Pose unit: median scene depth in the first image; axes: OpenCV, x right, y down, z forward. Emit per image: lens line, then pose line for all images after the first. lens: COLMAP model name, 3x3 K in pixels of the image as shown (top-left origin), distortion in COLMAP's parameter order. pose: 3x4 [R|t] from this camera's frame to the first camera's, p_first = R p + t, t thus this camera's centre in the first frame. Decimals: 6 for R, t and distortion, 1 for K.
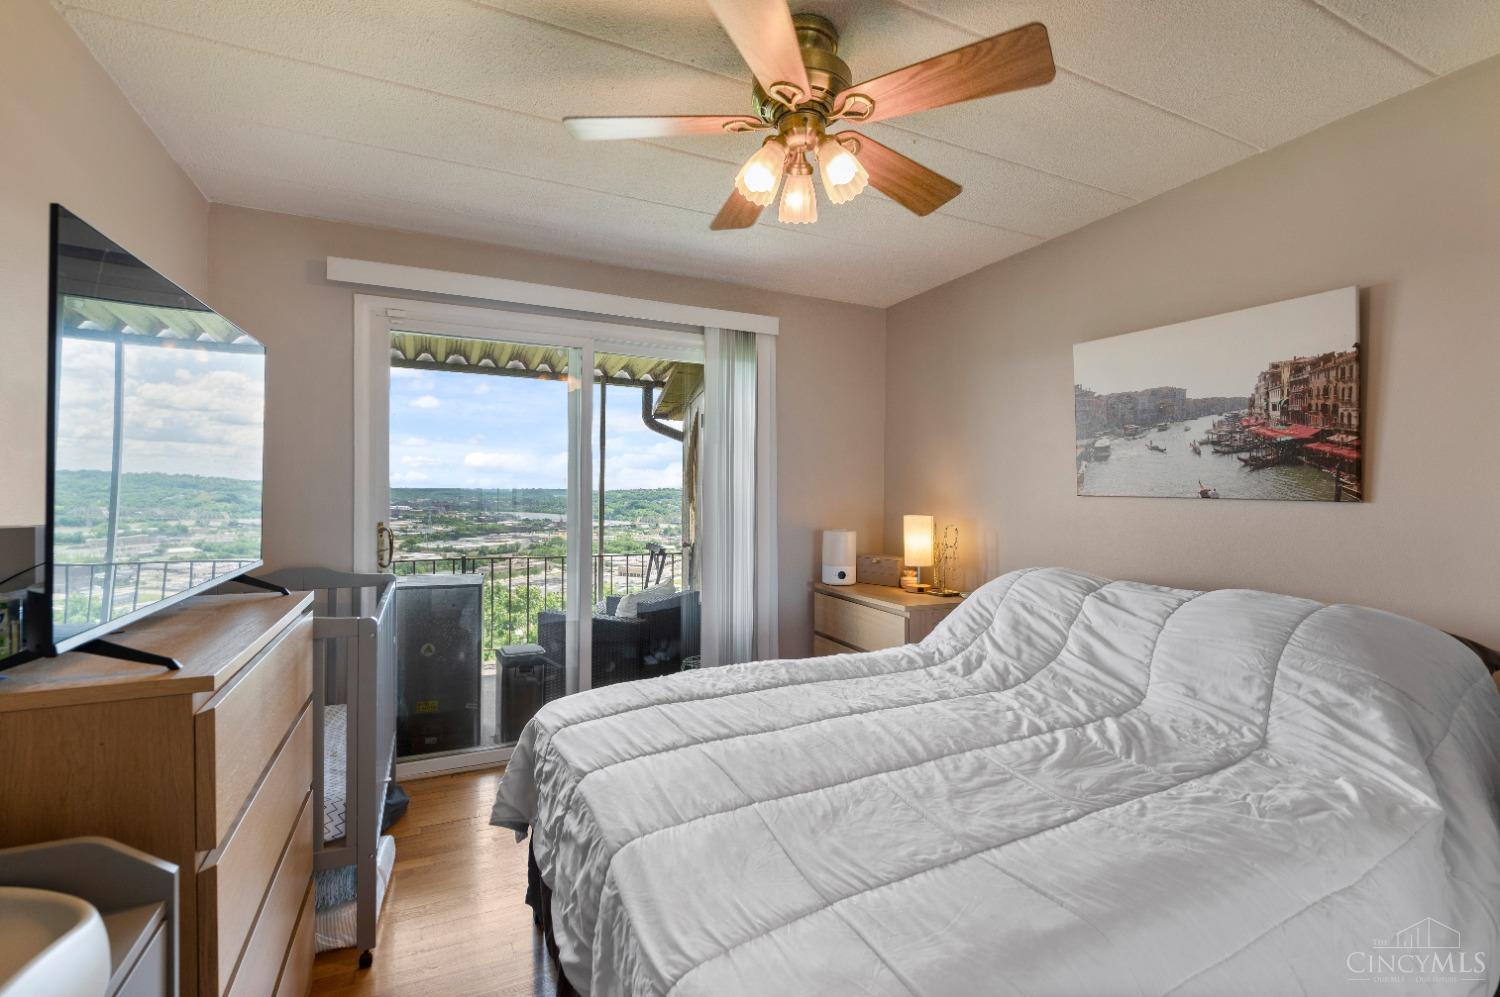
lens RADIAL K [[667.8, 0, 750.0], [0, 667.8, 498.5], [0, 0, 1]] dist [-0.001687, 0.000115]
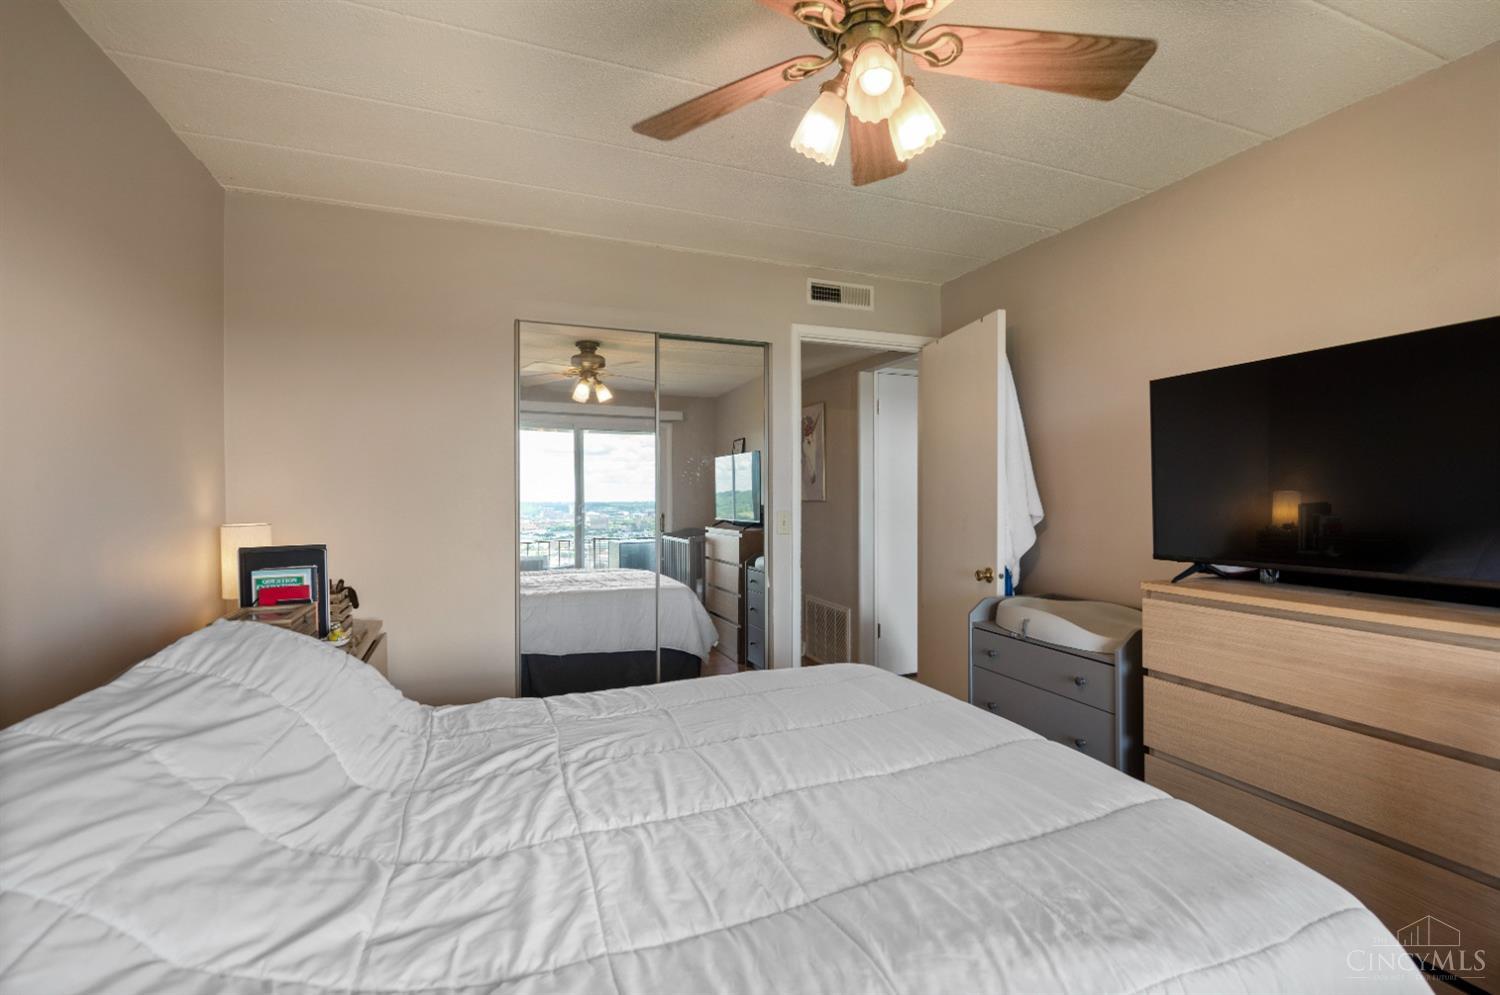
lens RADIAL K [[667.8, 0, 750.0], [0, 667.8, 497.5], [0, 0, 1]] dist [-0.001687, 0.000115]
pose [[-0.998386, -0.006332, 0.056443, 0.147928], [-0.005400, 0.999847, 0.016636, -0.014164], [-0.056540, 0.016304, -0.998267, 1.584328]]
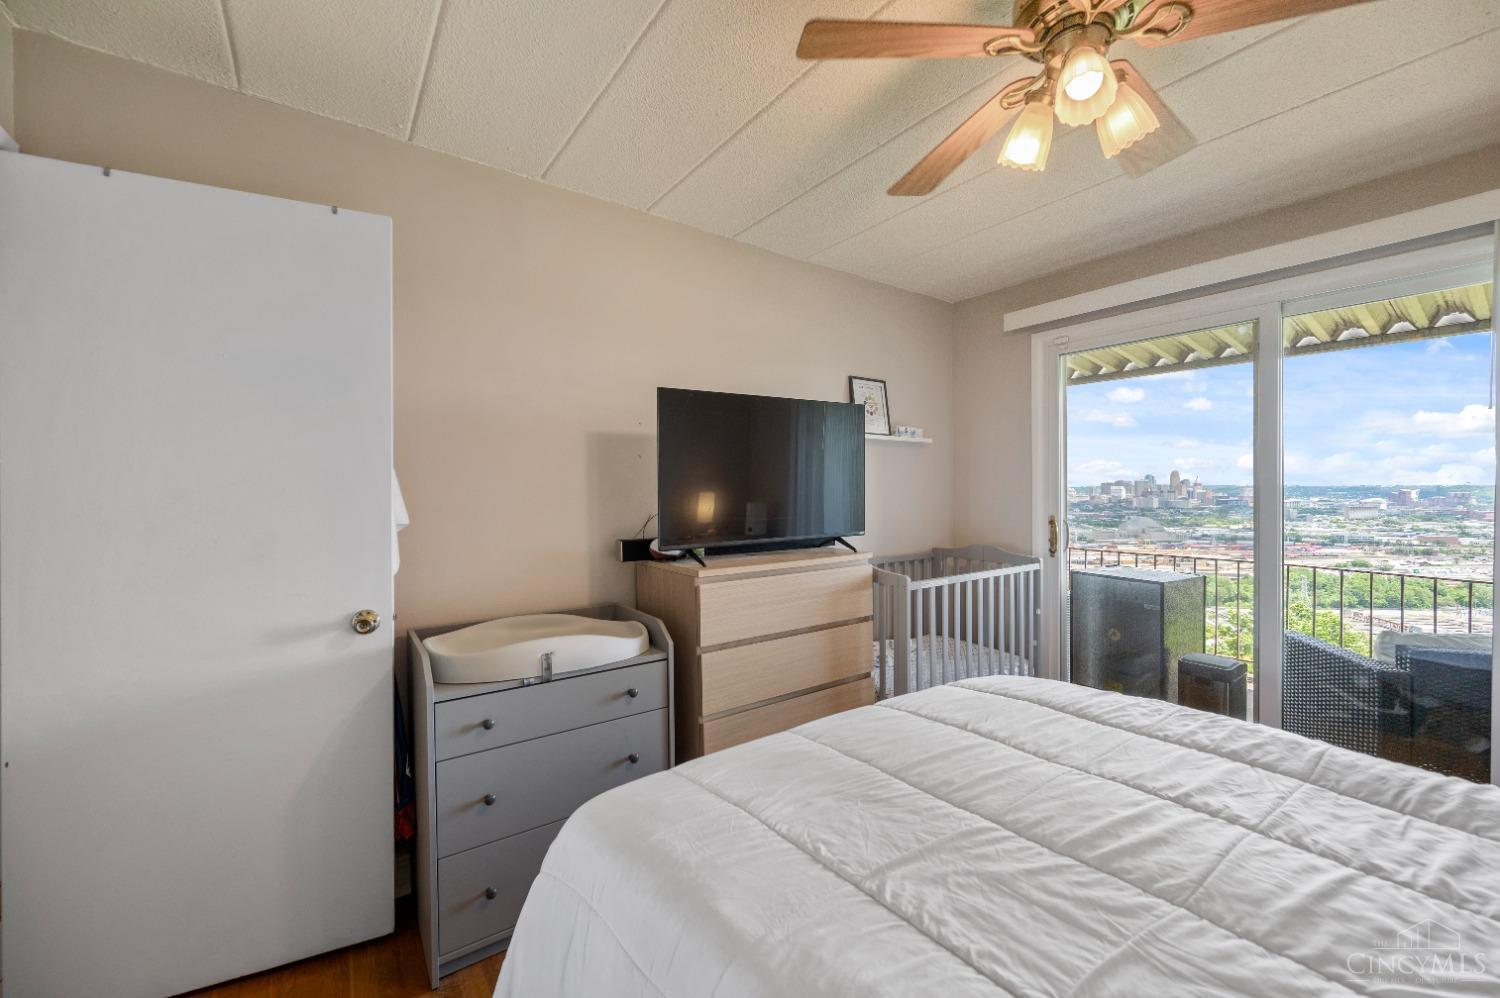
lens RADIAL K [[601.3, 0, 756.1], [0, 601.3, 489.0], [0, 0, 1]] dist [0.005933, -0.000049]
pose [[0.186421, -0.008015, -0.982437, 0.642074], [-0.003581, 0.999955, -0.008838, -0.000914], [0.982464, 0.005166, 0.186383, 0.405572]]
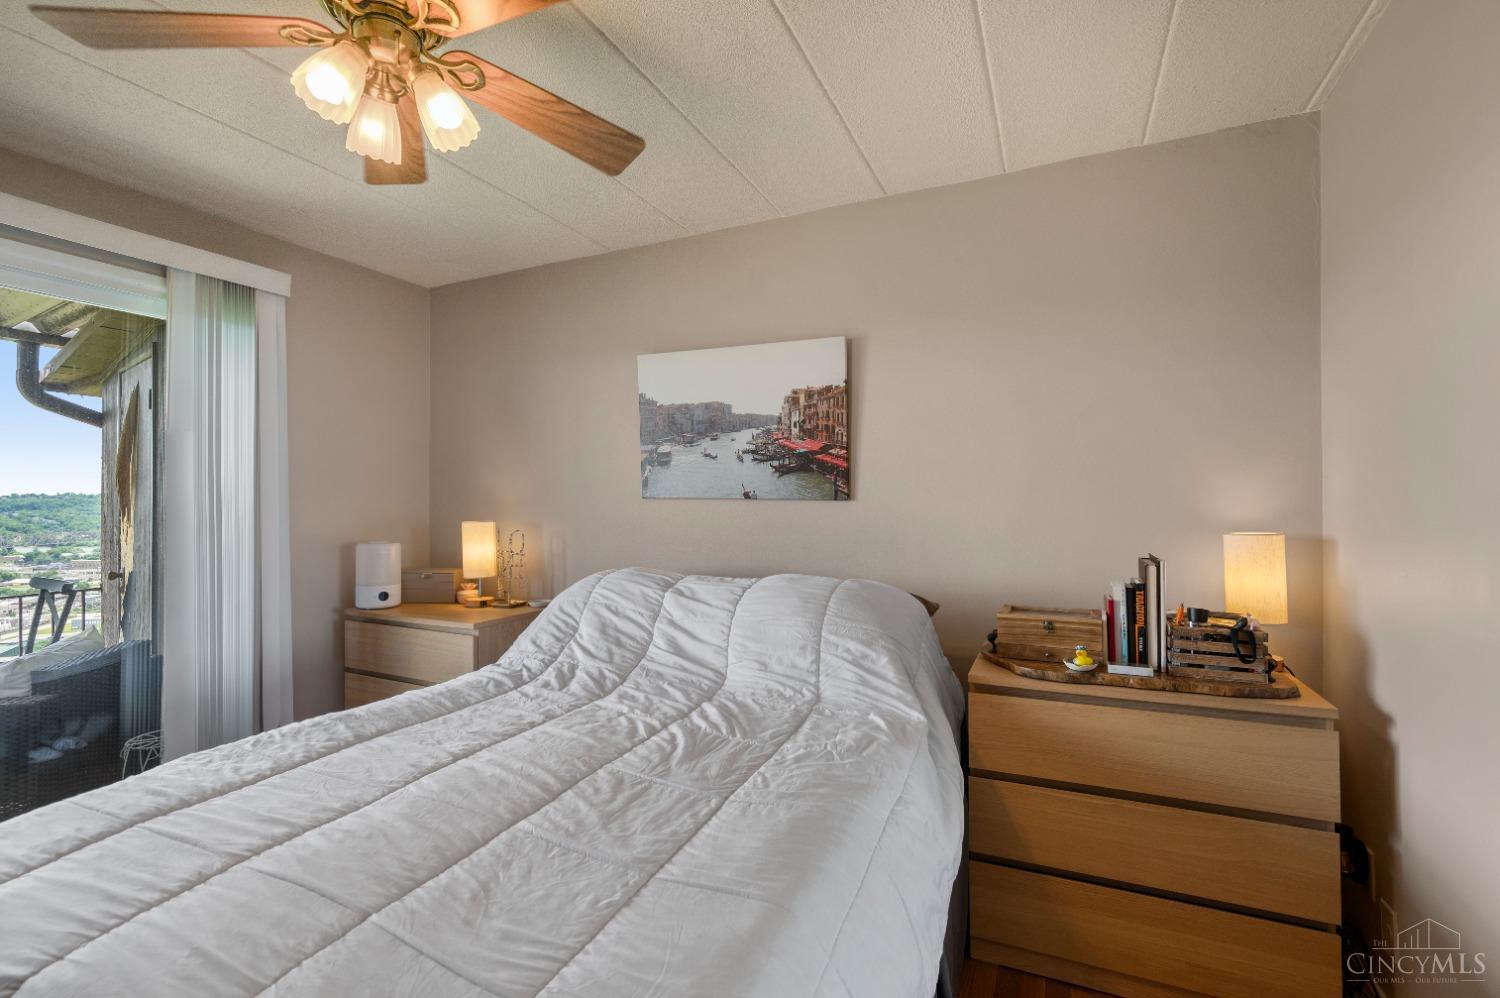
lens RADIAL K [[678.6, 0, 748.4], [0, 678.6, 495.1], [0, 0, 1]] dist [-0.001557, 0.000423]
pose [[0.771126, -0.009405, 0.636613, -0.094778], [0.015729, 0.999867, -0.004281, -0.002281], [-0.636488, 0.013314, 0.771172, 0.091997]]
